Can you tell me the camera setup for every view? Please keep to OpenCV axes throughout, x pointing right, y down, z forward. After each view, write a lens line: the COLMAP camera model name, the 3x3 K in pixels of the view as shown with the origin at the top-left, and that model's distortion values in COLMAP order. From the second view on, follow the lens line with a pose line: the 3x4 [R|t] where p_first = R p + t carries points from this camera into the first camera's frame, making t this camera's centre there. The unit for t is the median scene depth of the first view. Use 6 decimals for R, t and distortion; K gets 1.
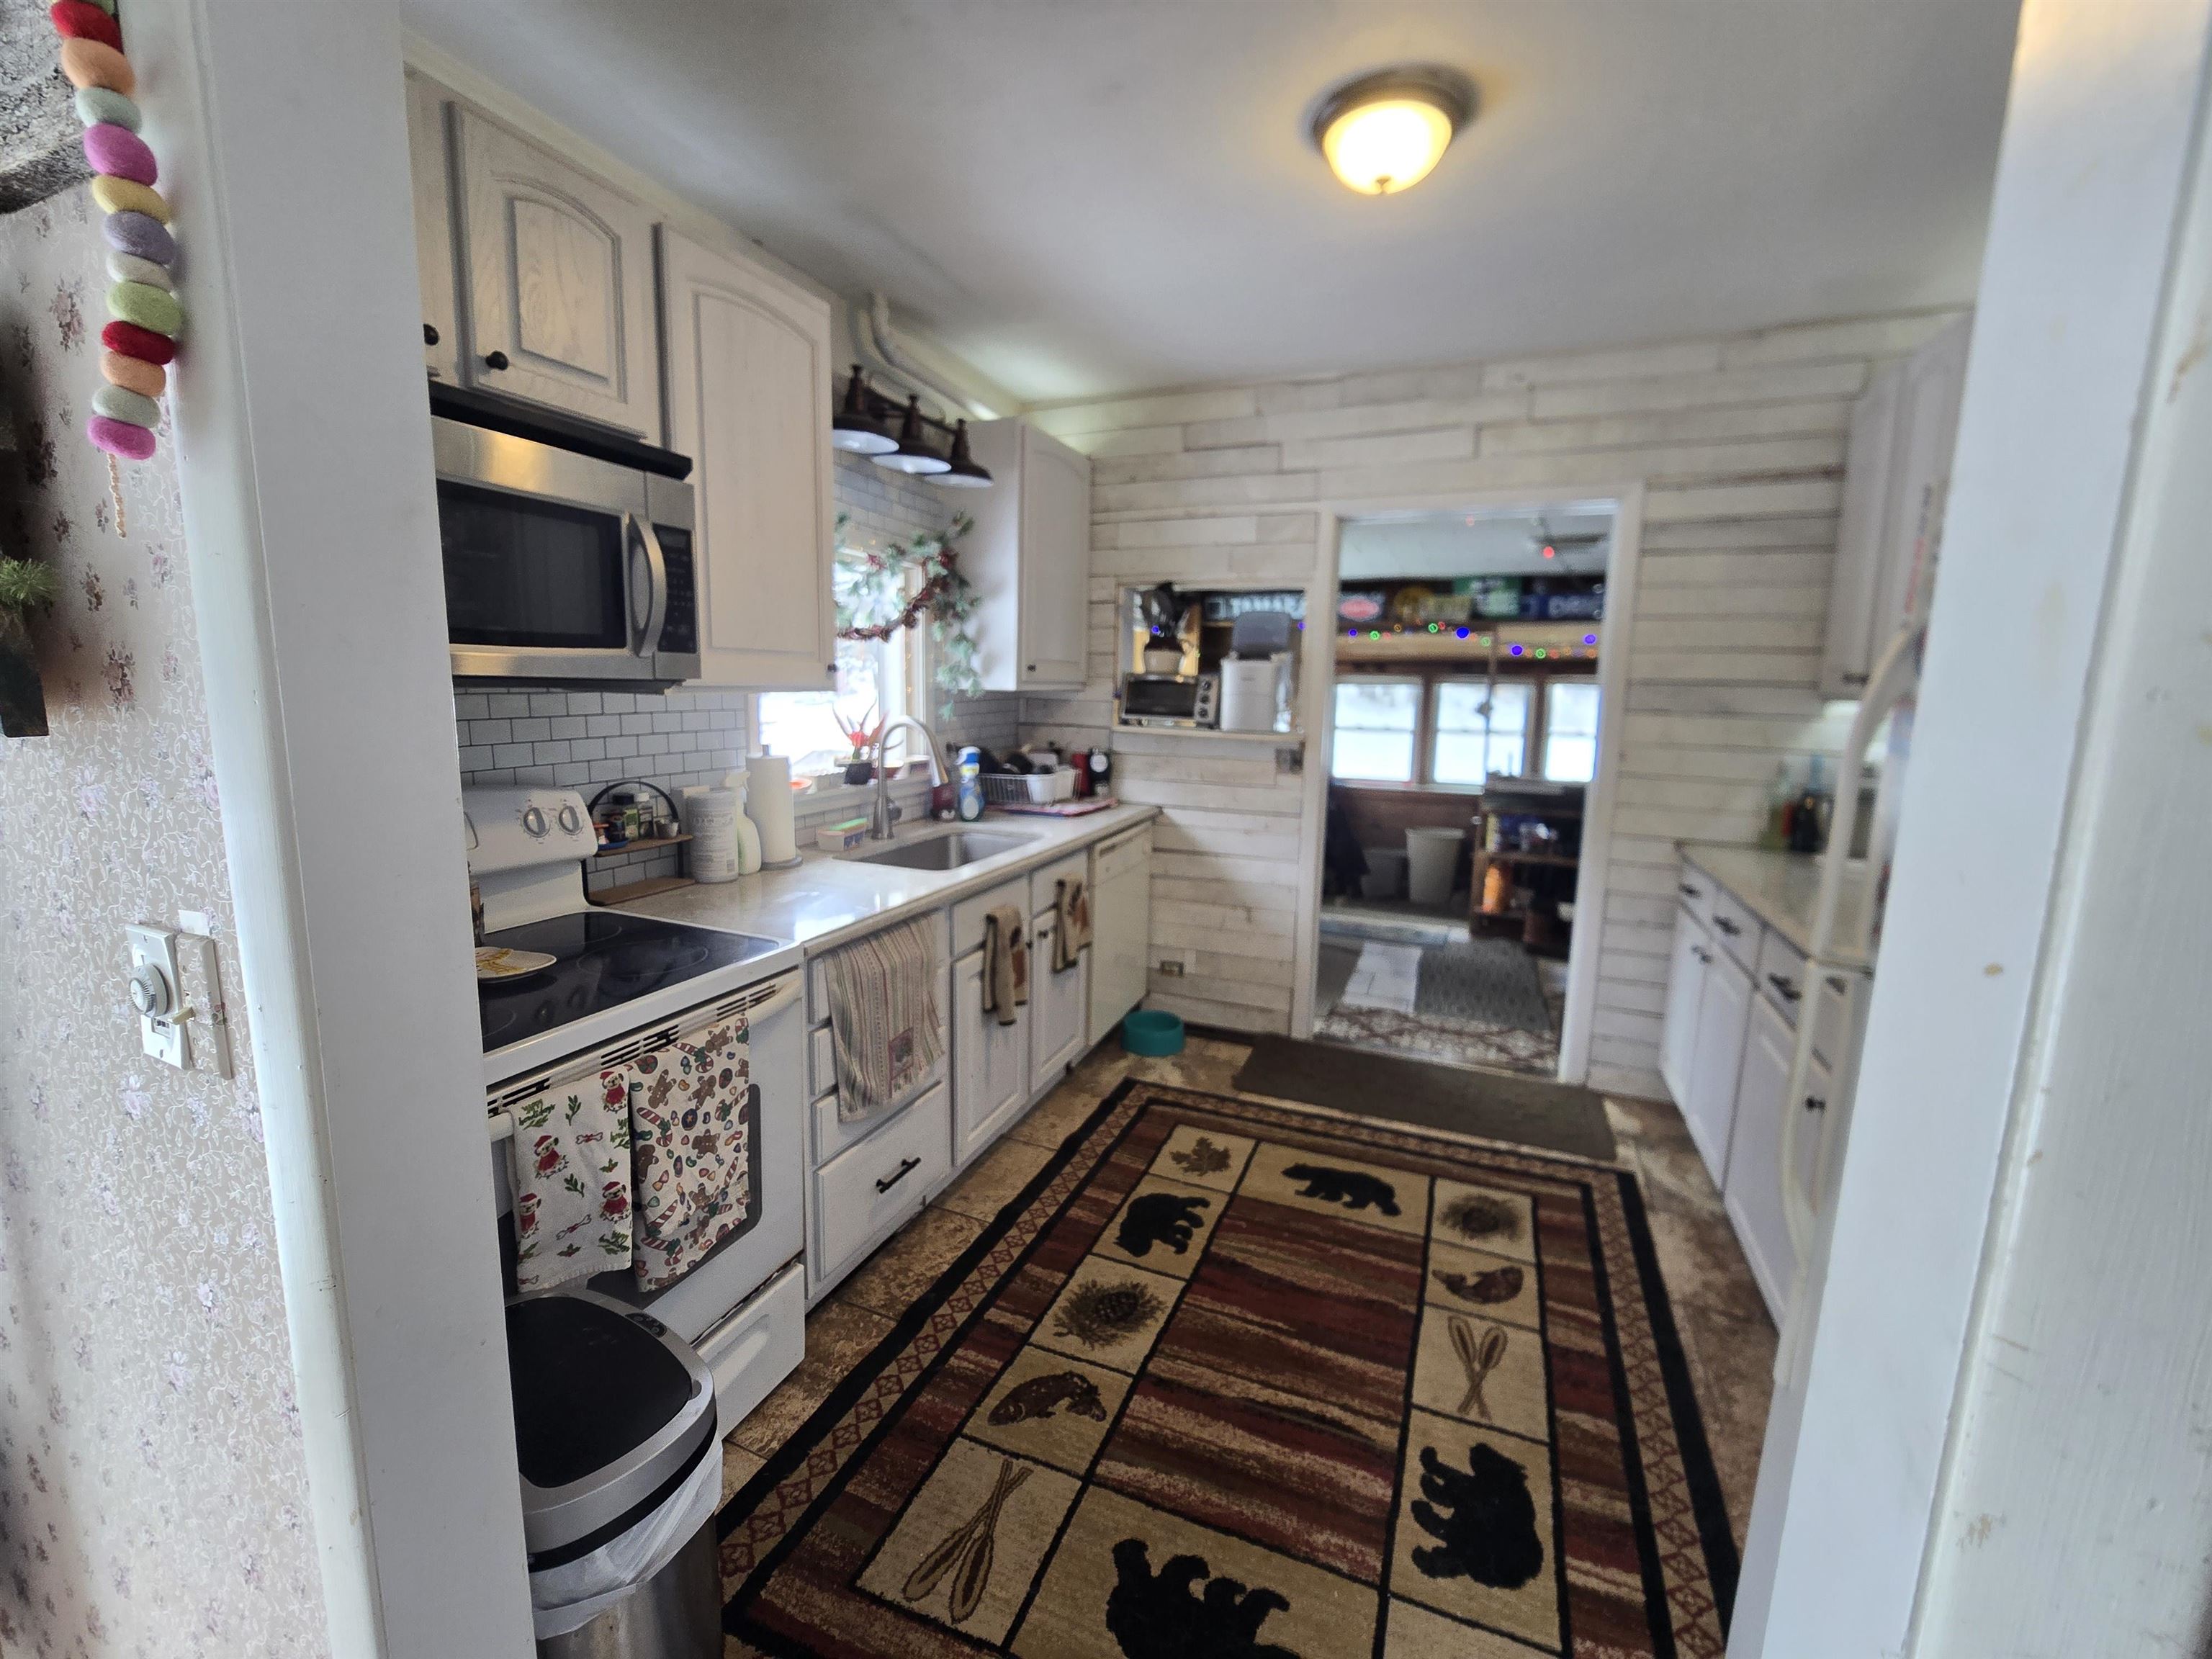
lens RADIAL K [[915.4, 0, 1089.9], [0, 915.4, 823.9], [0, 0, 1]] dist [-0.005982, -0.000391]
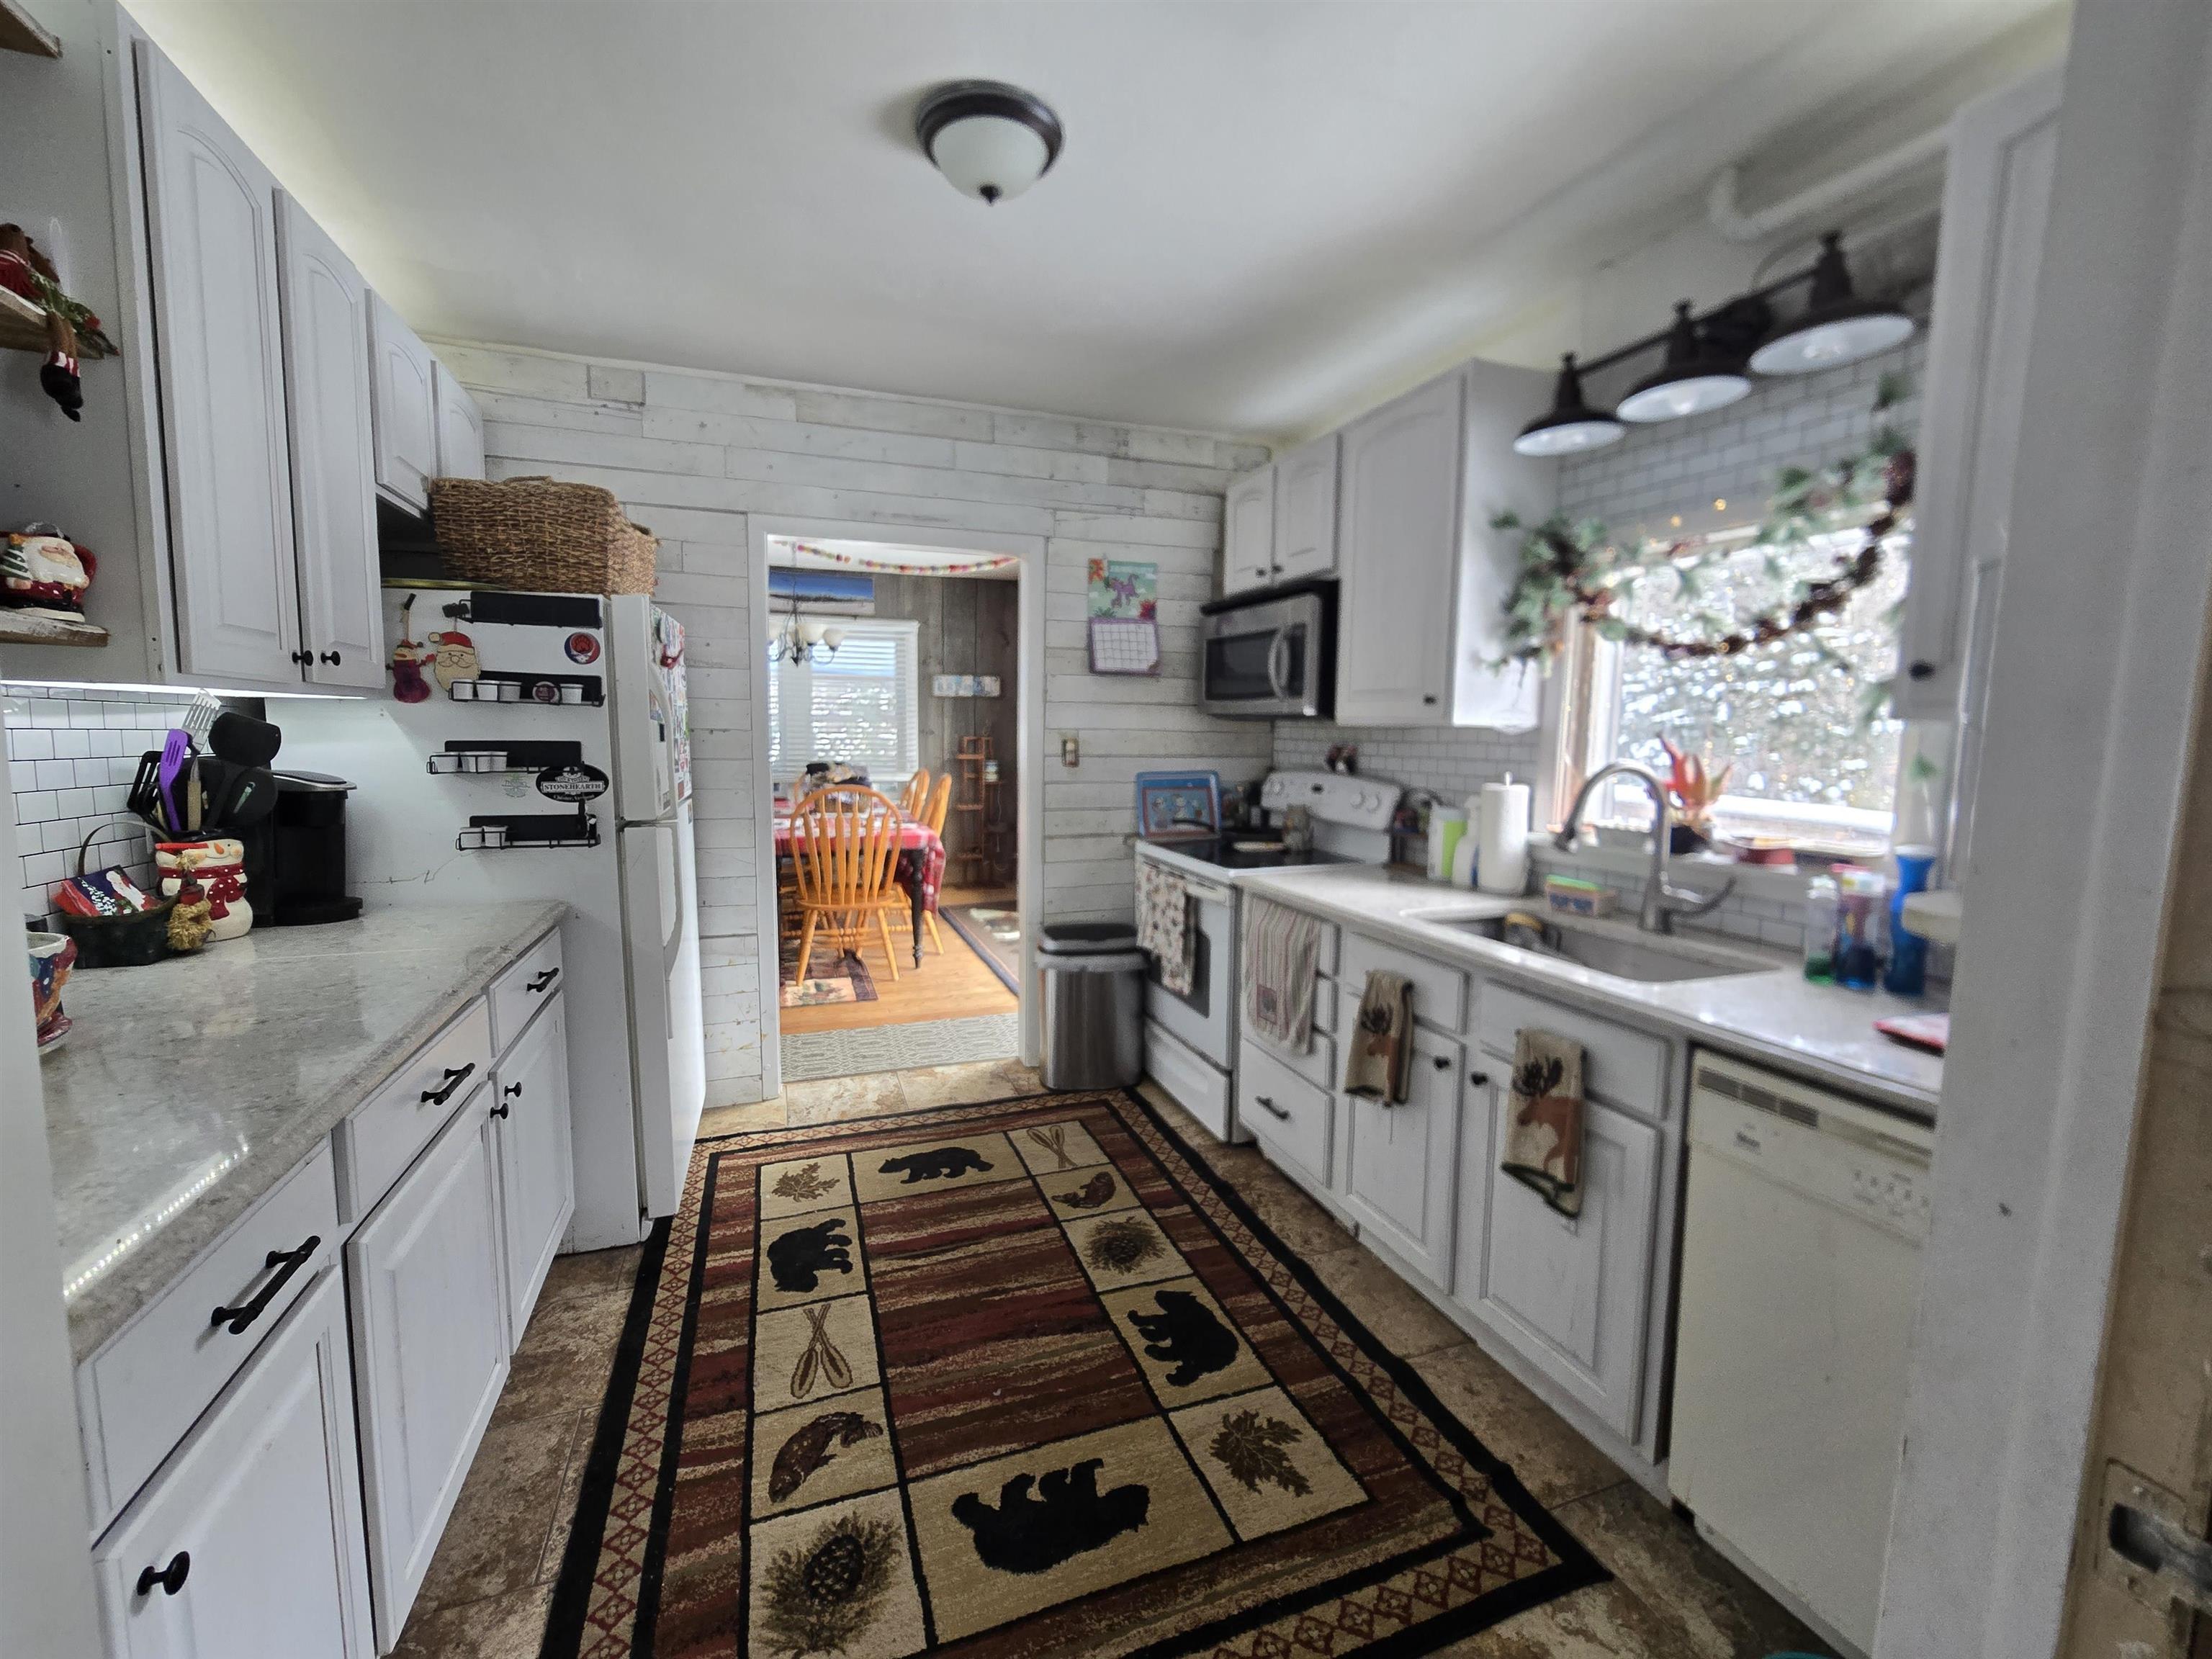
lens RADIAL K [[915.4, 0, 1089.9], [0, 915.4, 823.9], [0, 0, 1]] dist [-0.005982, -0.000391]
pose [[-0.739699, 0.040619, -0.671711, 0.655291], [-0.134586, 0.969080, 0.206809, -0.174540], [0.659342, 0.243379, -0.711361, 1.355761]]
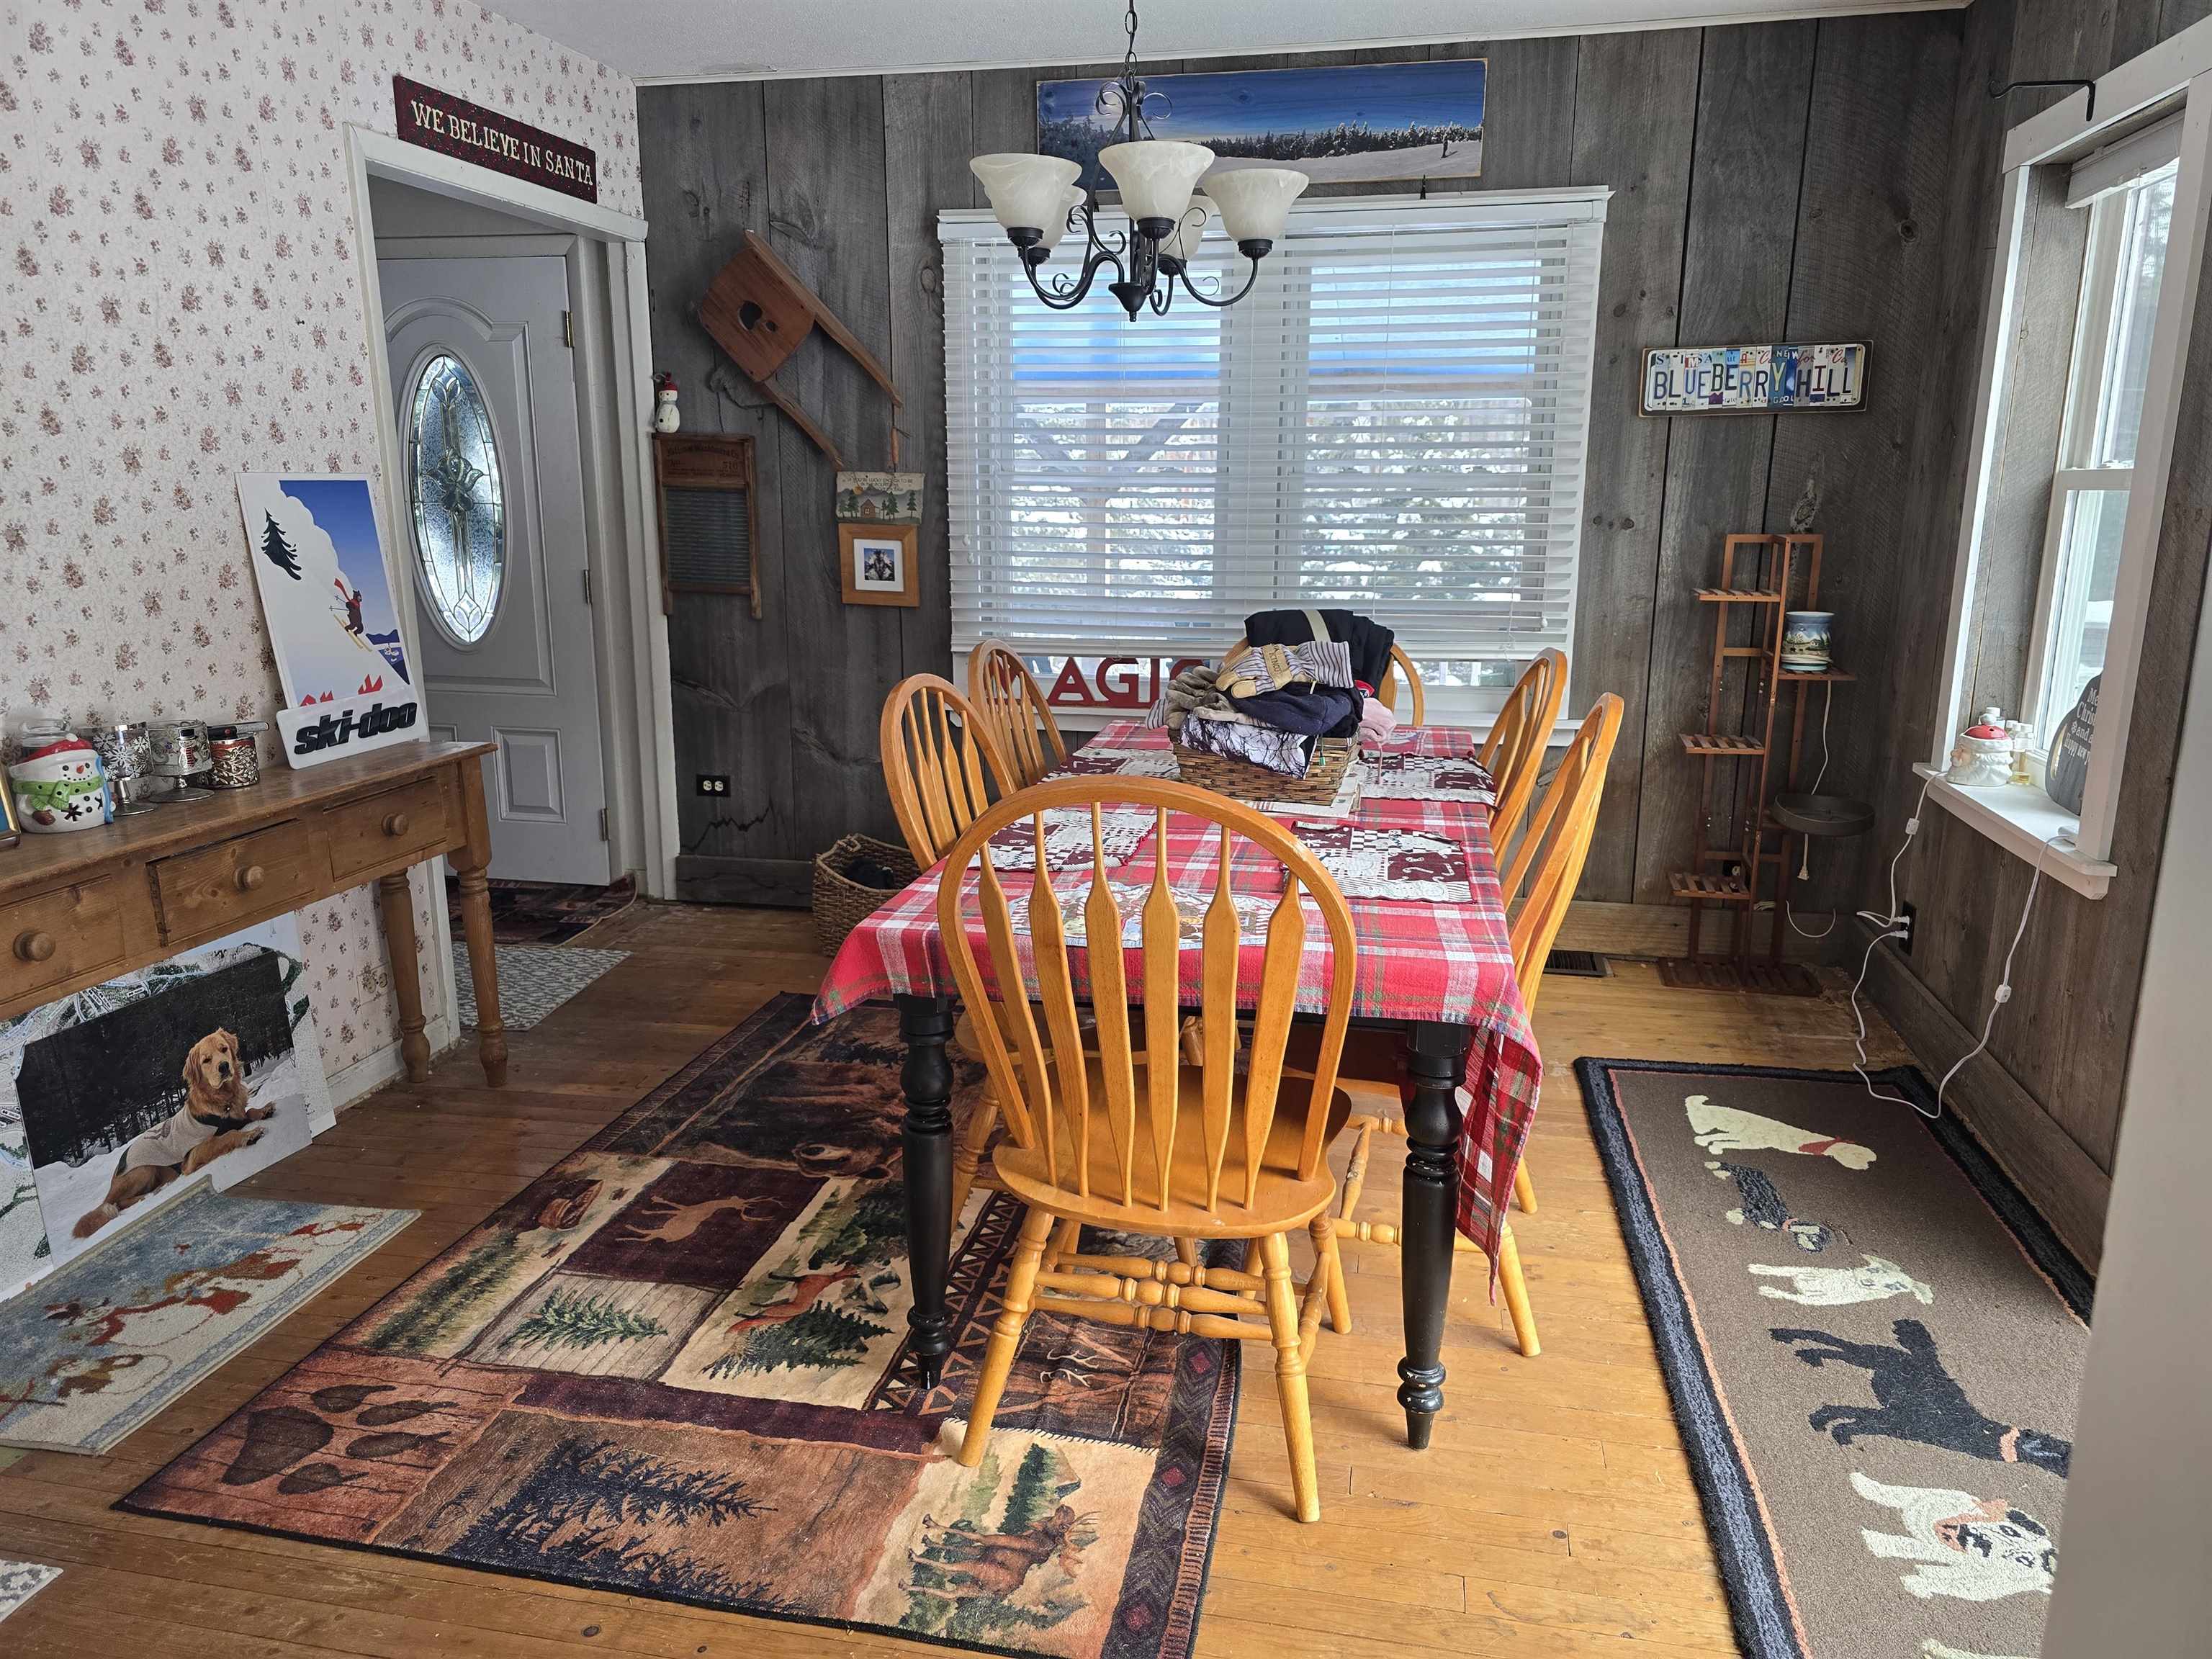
lens RADIAL K [[1490.7, 0, 1137.5], [0, 1490.7, 839.1], [0, 0, 1]] dist [0.053736, -0.043327]
pose [[-0.978157, 0.027743, -0.206010, -0.067245], [-0.051700, 0.927443, 0.370373, -0.046243], [0.201338, 0.372934, -0.905750, 0.390247]]
